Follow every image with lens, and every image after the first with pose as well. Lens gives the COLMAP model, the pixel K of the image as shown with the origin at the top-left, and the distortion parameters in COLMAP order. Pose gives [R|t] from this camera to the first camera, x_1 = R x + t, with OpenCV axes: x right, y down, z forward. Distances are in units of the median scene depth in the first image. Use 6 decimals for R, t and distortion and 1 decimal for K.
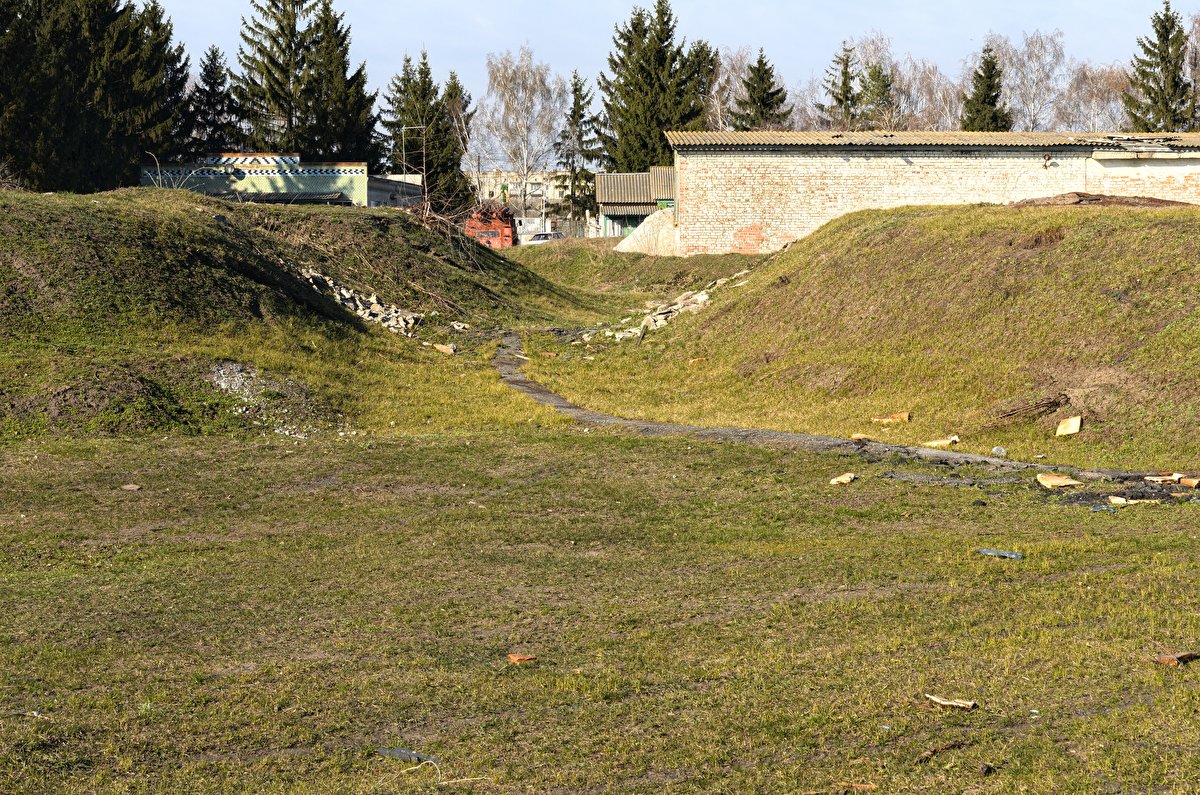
lens RADIAL K [[2483.8, 0, 600.0], [0, 2483.8, 397.5], [0, 0, 1]] dist [0.000227, 0.025303]
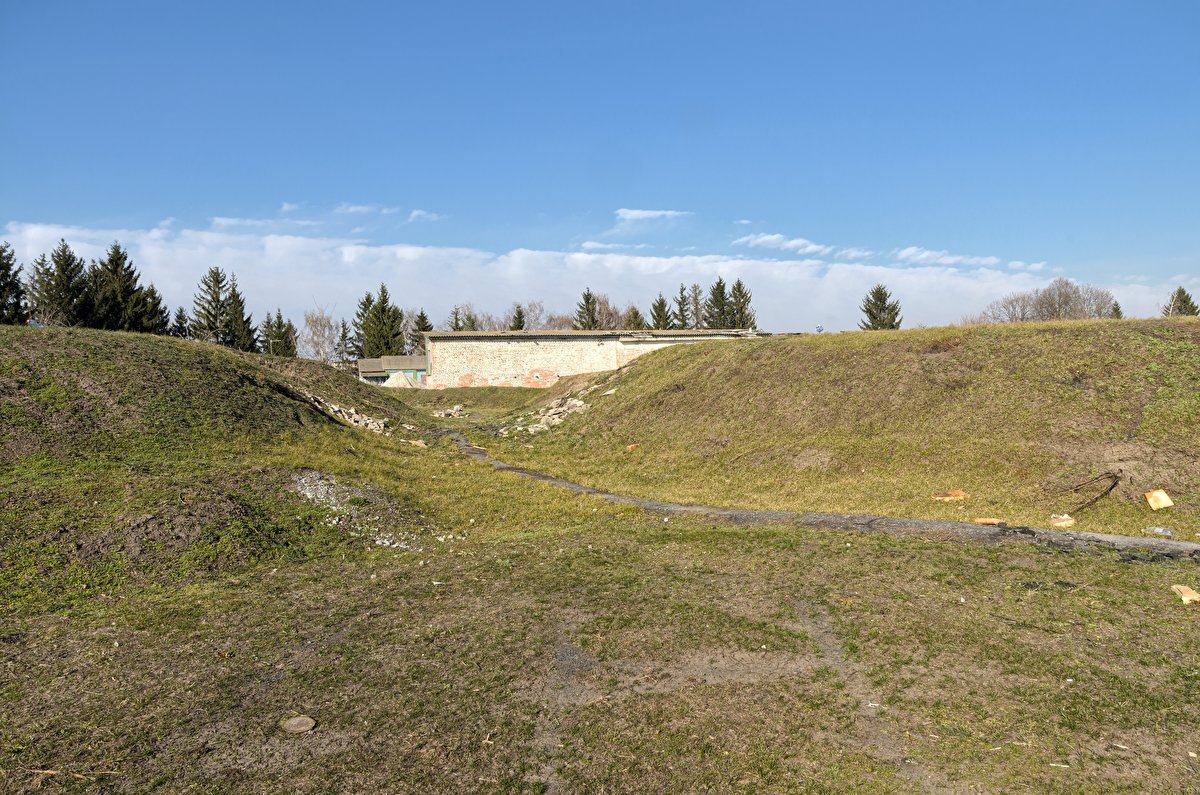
lens RADIAL K [[942.4, 0, 600.0], [0, 942.4, 397.5], [0, 0, 1]] dist [-0.014493, -0.001376]
pose [[0.963312, -0.028386, 0.266879, -0.045110], [0.042286, 0.998024, -0.046481, -0.007088], [-0.265032, 0.056061, 0.962608, 0.194037]]
